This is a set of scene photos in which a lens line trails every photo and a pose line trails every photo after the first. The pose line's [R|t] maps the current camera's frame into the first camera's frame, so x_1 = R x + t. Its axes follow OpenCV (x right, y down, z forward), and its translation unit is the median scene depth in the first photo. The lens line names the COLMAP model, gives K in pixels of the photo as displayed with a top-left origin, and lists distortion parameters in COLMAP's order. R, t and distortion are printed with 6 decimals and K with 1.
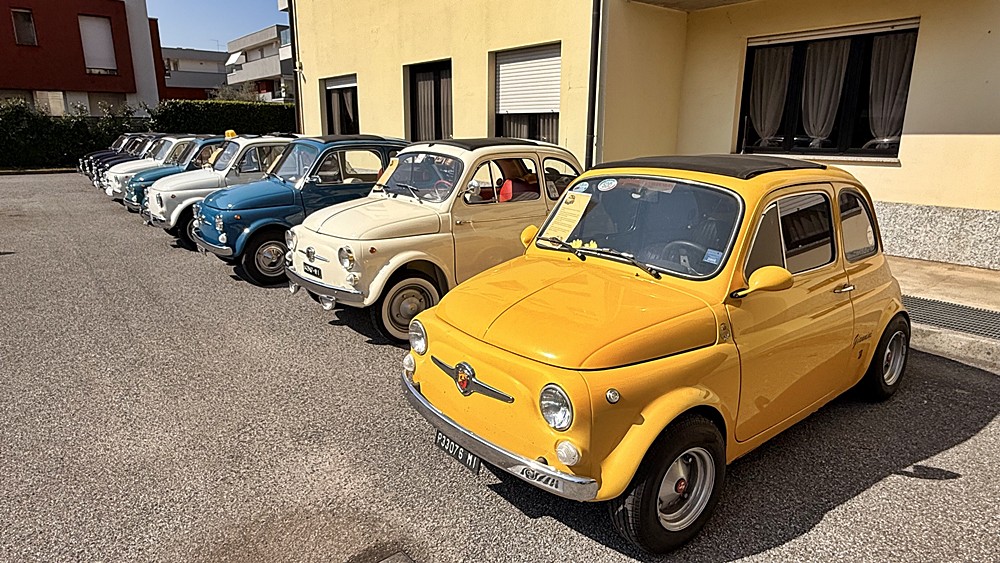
lens RADIAL K [[601.9, 0, 493.3], [0, 601.9, 280.6], [0, 0, 1]] dist [-0.001356, 0.001066]
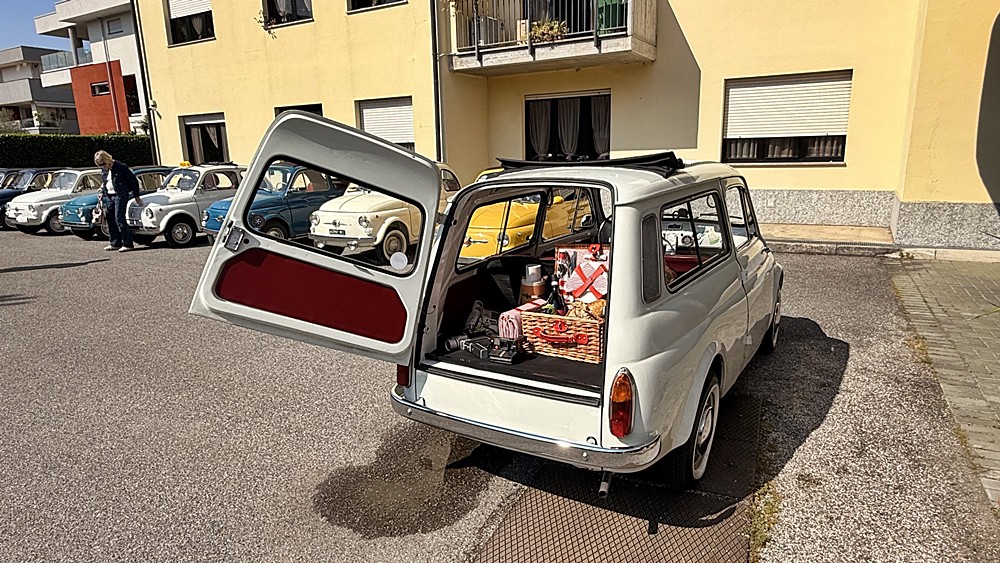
lens RADIAL K [[597.4, 0, 500.0], [0, 597.4, 281.5], [0, 0, 1]] dist [0.003728, 0.001653]
pose [[0.933050, -0.104322, 0.344289, -0.192262], [0.114922, 0.993319, -0.010465, 0.084795], [-0.340897, 0.049331, 0.938805, -0.364963]]
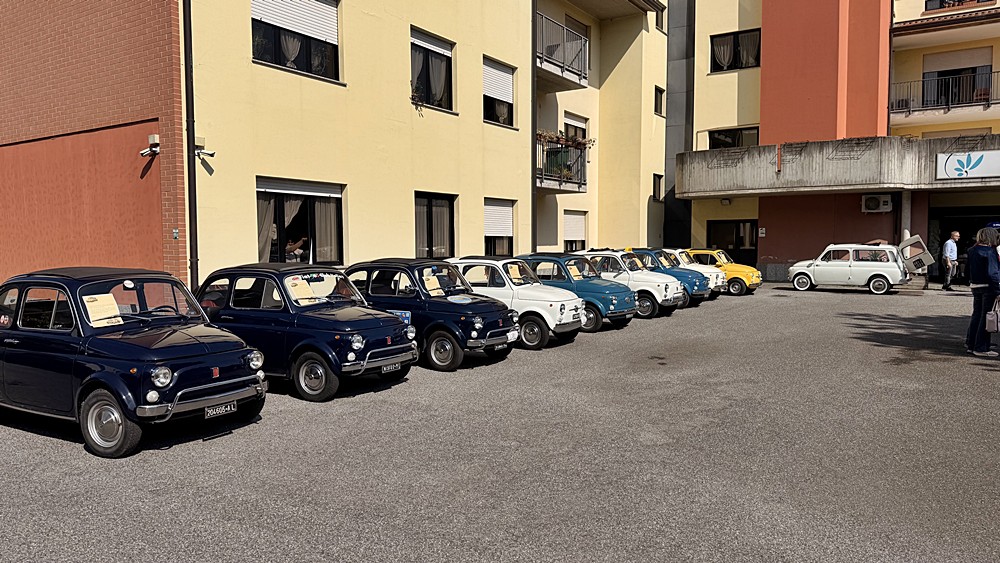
lens RADIAL K [[711.8, 0, 494.7], [0, 711.8, 269.3], [0, 0, 1]] dist [0.081862, -0.129249]
pose [[-0.342625, -0.043818, 0.938450, -1.517922], [0.229884, 0.964635, 0.128970, -0.375297], [-0.910912, 0.259923, -0.320435, 1.405245]]
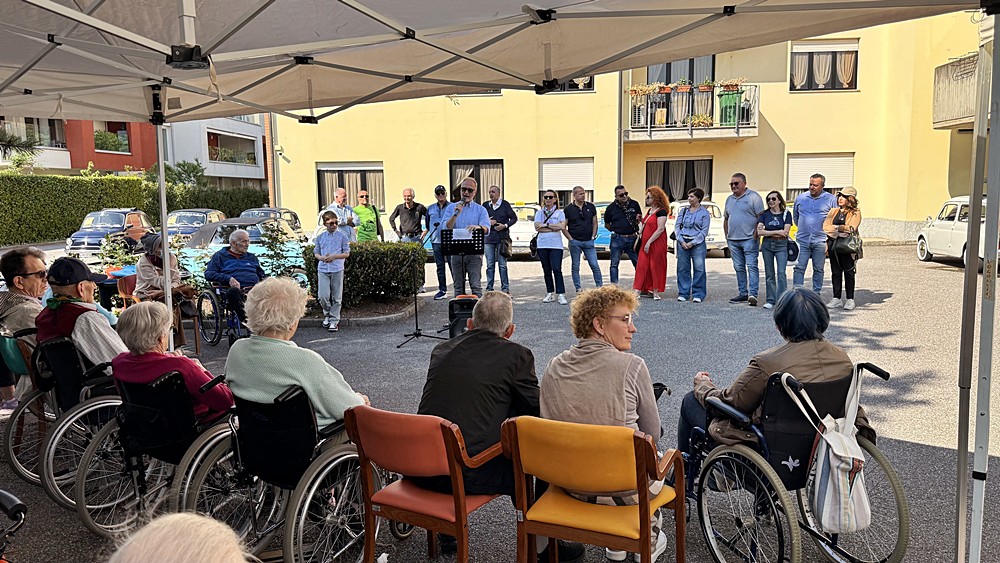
lens RADIAL K [[739.5, 0, 500.0], [0, 739.5, 281.5], [0, 0, 1]] dist [0.089785, -0.002598]
pose [[0.668590, -0.099558, 0.736937, -1.601079], [0.197733, 0.979123, -0.047117, 0.069152], [-0.716861, 0.177218, 0.674317, -0.343411]]
